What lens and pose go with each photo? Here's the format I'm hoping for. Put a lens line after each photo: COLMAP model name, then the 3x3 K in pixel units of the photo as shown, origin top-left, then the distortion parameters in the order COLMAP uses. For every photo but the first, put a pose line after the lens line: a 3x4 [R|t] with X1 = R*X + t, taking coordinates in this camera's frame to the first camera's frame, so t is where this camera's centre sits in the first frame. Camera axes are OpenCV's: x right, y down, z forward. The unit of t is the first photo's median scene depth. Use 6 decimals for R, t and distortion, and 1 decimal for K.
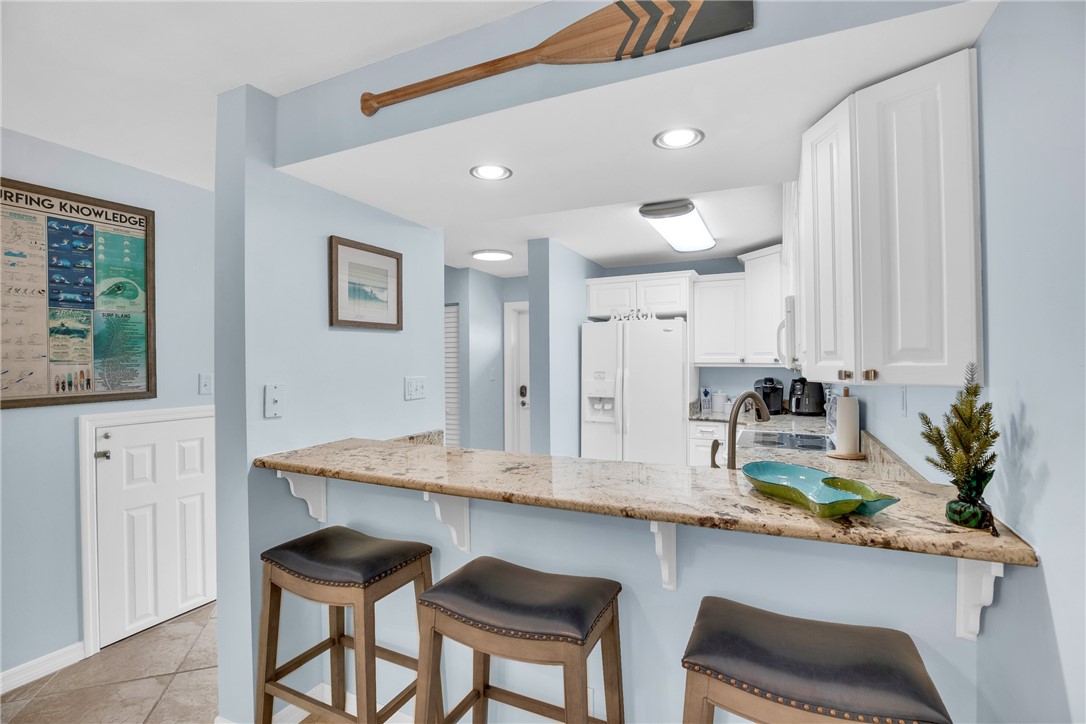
lens RADIAL K [[495.0, 0, 554.6], [0, 495.0, 356.0], [0, 0, 1]] dist [-0.037970, 0.005820]
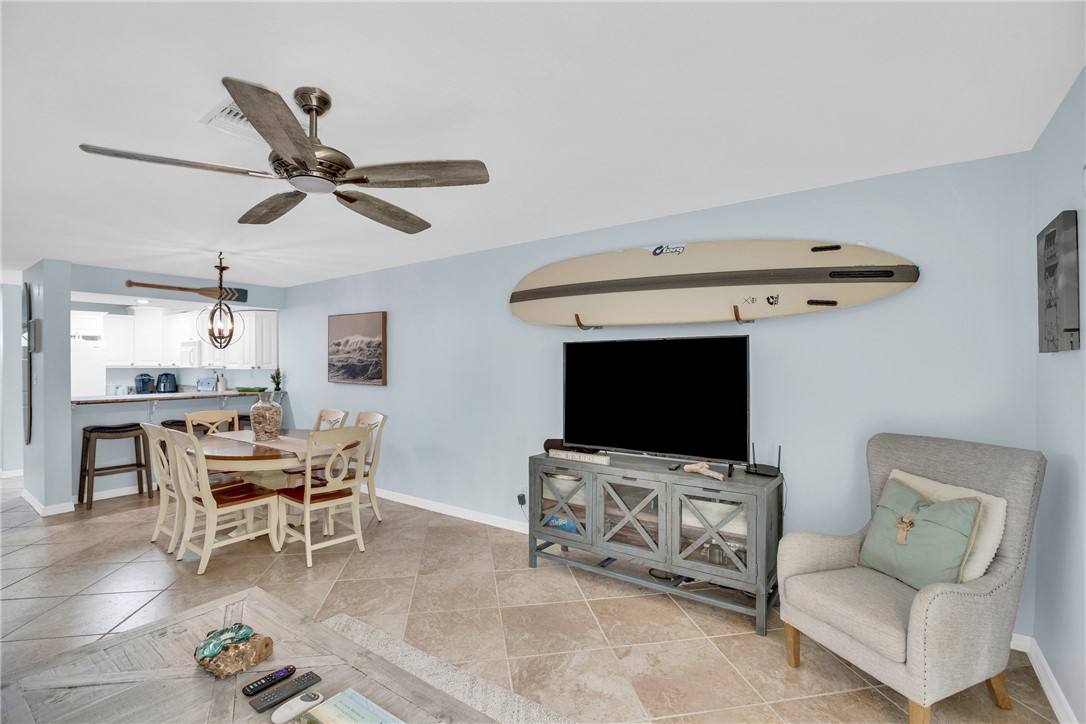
lens RADIAL K [[495.0, 0, 542.6], [0, 495.0, 361.3], [0, 0, 1]] dist [-0.037970, 0.005820]
pose [[0.189835, 0.008763, 0.981777, -2.110469], [-0.011715, 0.999909, -0.006660, -0.015982], [-0.981746, -0.010237, 0.189921, -1.601656]]
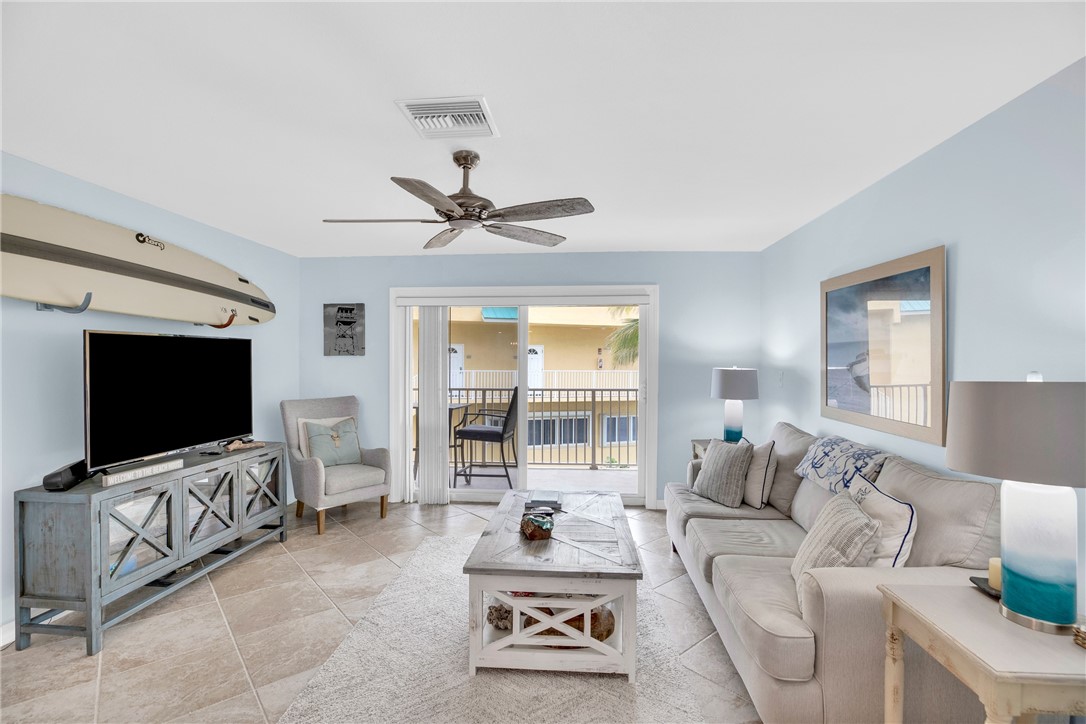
lens RADIAL K [[495.0, 0, 544.7], [0, 495.0, 361.2], [0, 0, 1]] dist [-0.037970, 0.005820]
pose [[-0.940203, 0.001744, -0.340611, -1.182988], [0.005240, 0.999943, -0.009343, -0.000658], [0.340575, -0.010569, -0.940158, 0.000564]]
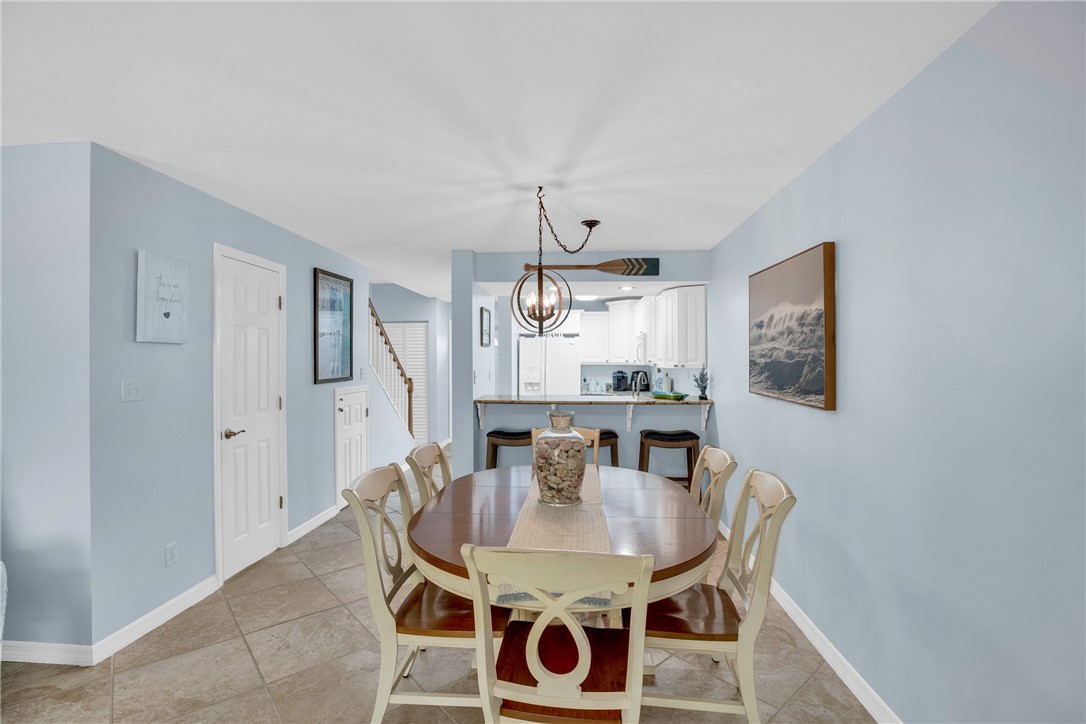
lens RADIAL K [[495.0, 0, 550.2], [0, 495.0, 361.9], [0, 0, 1]] dist [-0.037970, 0.005820]
pose [[0.932923, 0.004533, 0.360047, -0.899701], [-0.009381, 0.999887, 0.011719, -0.014841], [-0.359953, -0.014310, 0.932861, -1.174499]]
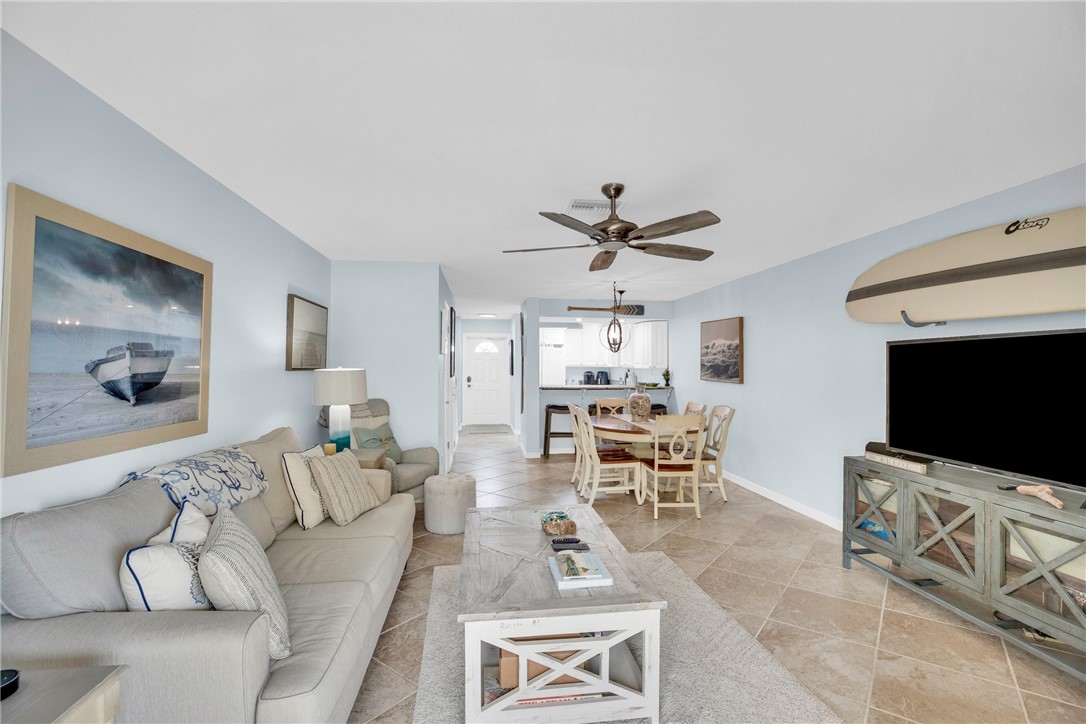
lens RADIAL K [[495.0, 0, 548.2], [0, 495.0, 360.4], [0, 0, 1]] dist [-0.037970, 0.005820]
pose [[0.843757, 0.012291, 0.536585, -2.200990], [-0.014564, 0.999894, -0.000001, -0.015144], [-0.536528, -0.007814, 0.843846, -2.049290]]
